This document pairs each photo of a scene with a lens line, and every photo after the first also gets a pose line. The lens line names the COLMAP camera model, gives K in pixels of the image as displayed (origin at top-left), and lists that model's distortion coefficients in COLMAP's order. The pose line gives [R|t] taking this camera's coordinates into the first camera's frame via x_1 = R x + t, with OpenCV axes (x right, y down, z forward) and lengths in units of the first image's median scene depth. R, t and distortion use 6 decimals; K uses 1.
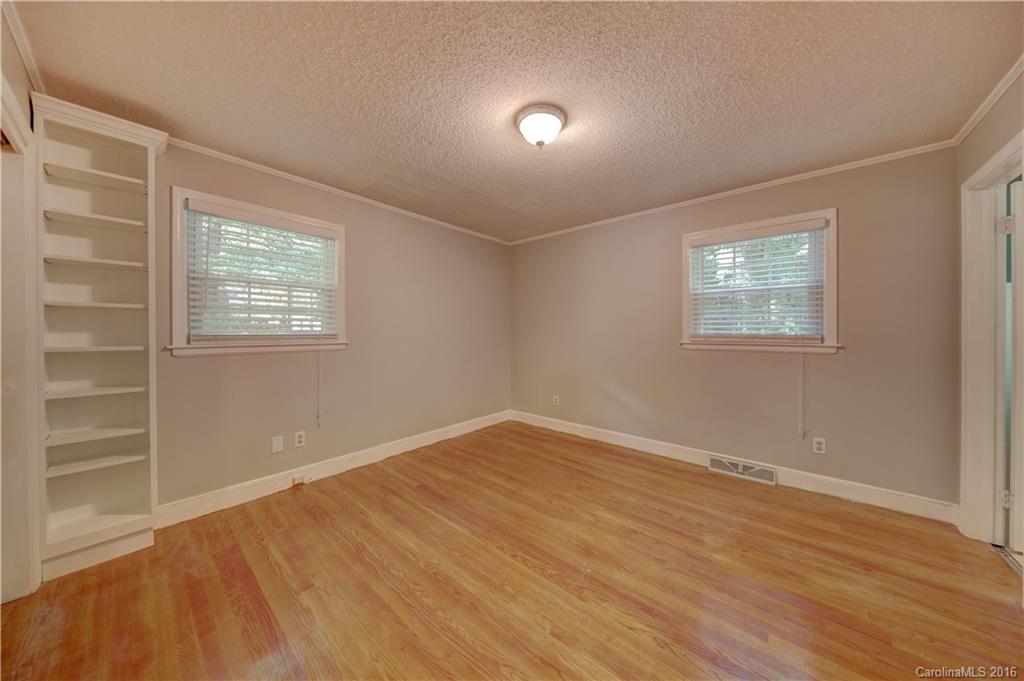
lens RADIAL K [[329.5, 0, 516.1], [0, 329.5, 331.6], [0, 0, 1]] dist [0.001371, -0.000380]
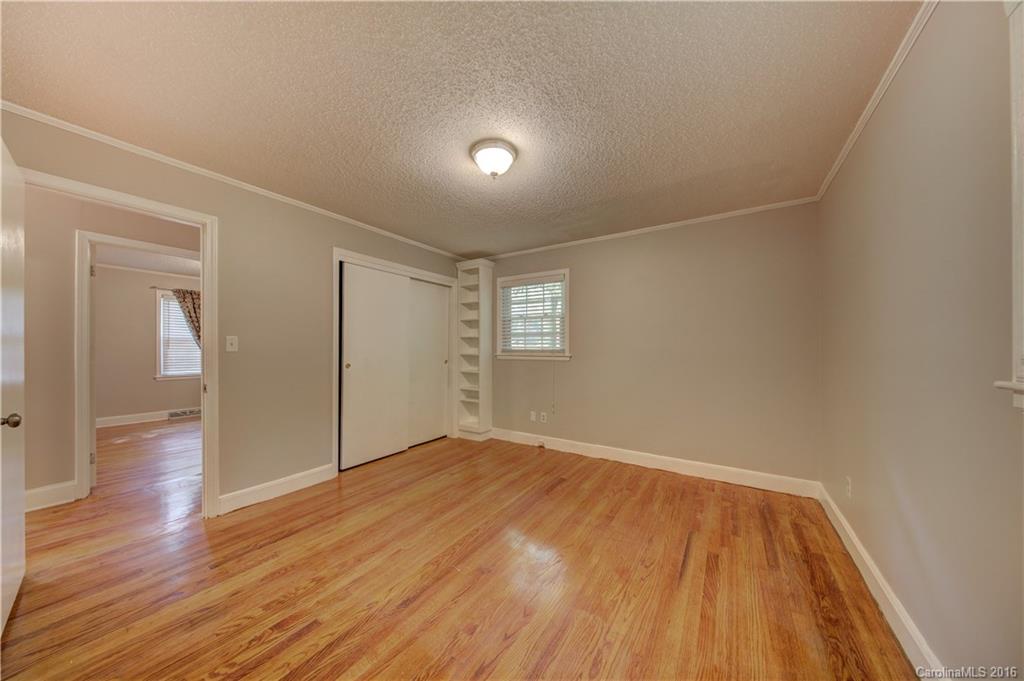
lens RADIAL K [[329.5, 0, 516.6], [0, 329.5, 347.9], [0, 0, 1]] dist [0.001371, -0.000380]
pose [[0.129850, 0.001045, -0.991533, 0.855800], [-0.004646, 0.999989, 0.000445, 0.001837], [0.991523, 0.004549, 0.129854, 0.685380]]
